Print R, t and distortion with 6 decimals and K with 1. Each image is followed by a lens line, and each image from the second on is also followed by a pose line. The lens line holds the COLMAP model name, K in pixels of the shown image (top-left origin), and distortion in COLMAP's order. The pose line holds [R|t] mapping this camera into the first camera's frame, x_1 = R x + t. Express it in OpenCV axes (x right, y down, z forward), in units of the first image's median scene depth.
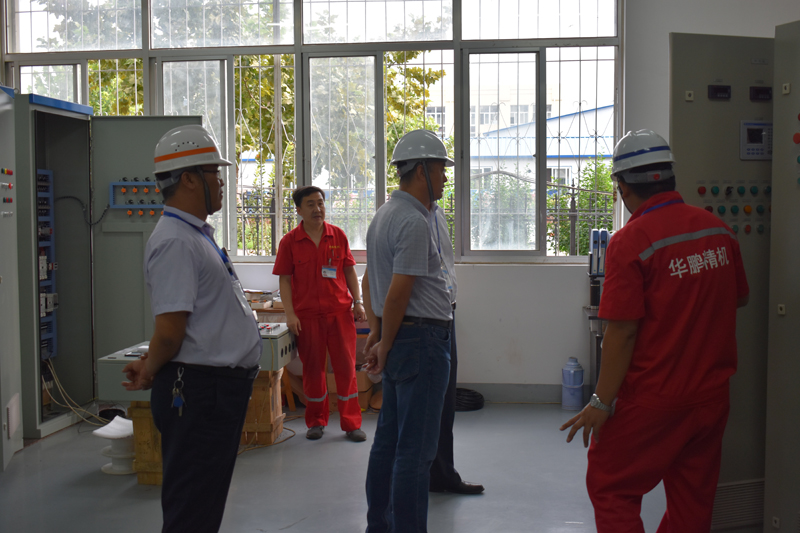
lens RADIAL K [[949.8, 0, 396.6], [0, 949.8, 262.5], [0, 0, 1]] dist [-0.056773, 0.000000]
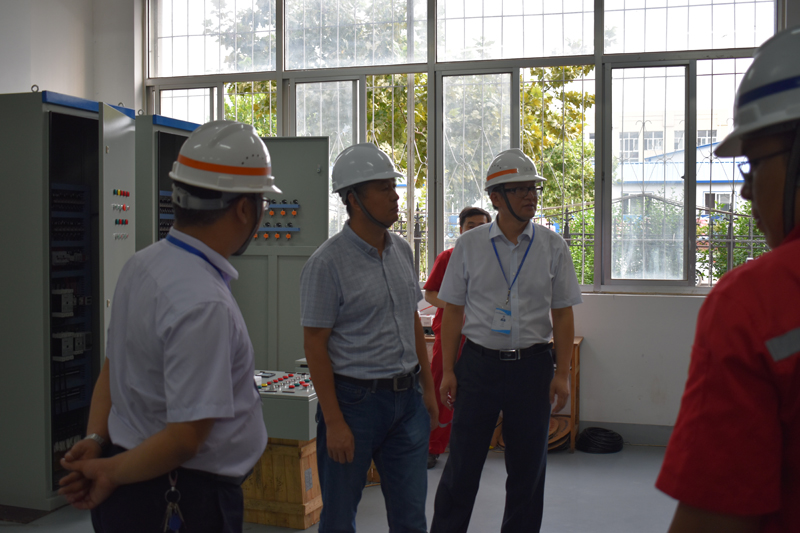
lens RADIAL K [[916.1, 0, 399.9], [0, 916.1, 263.5], [0, 0, 1]] dist [-0.060305, 0.000000]
pose [[0.984923, 0.014170, -0.172412, 0.027809], [-0.018024, 0.999621, -0.020812, -0.005882], [0.172052, 0.023606, 0.984805, 0.082893]]
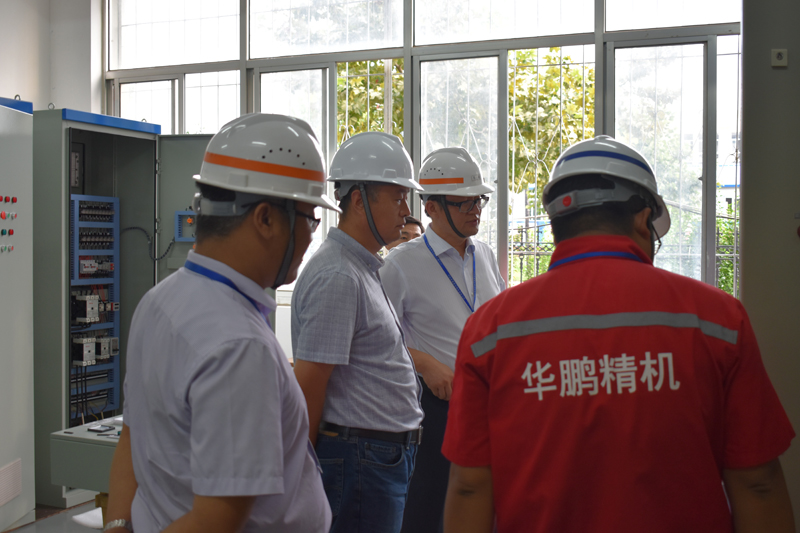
lens RADIAL K [[949.8, 0, 405.6], [0, 949.8, 273.9], [0, 0, 1]] dist [-0.056773, 0.000000]
pose [[0.962228, 0.022405, -0.271323, 0.122906], [-0.027559, 0.999505, -0.015202, -0.019002], [0.270848, 0.022105, 0.962368, 0.208089]]
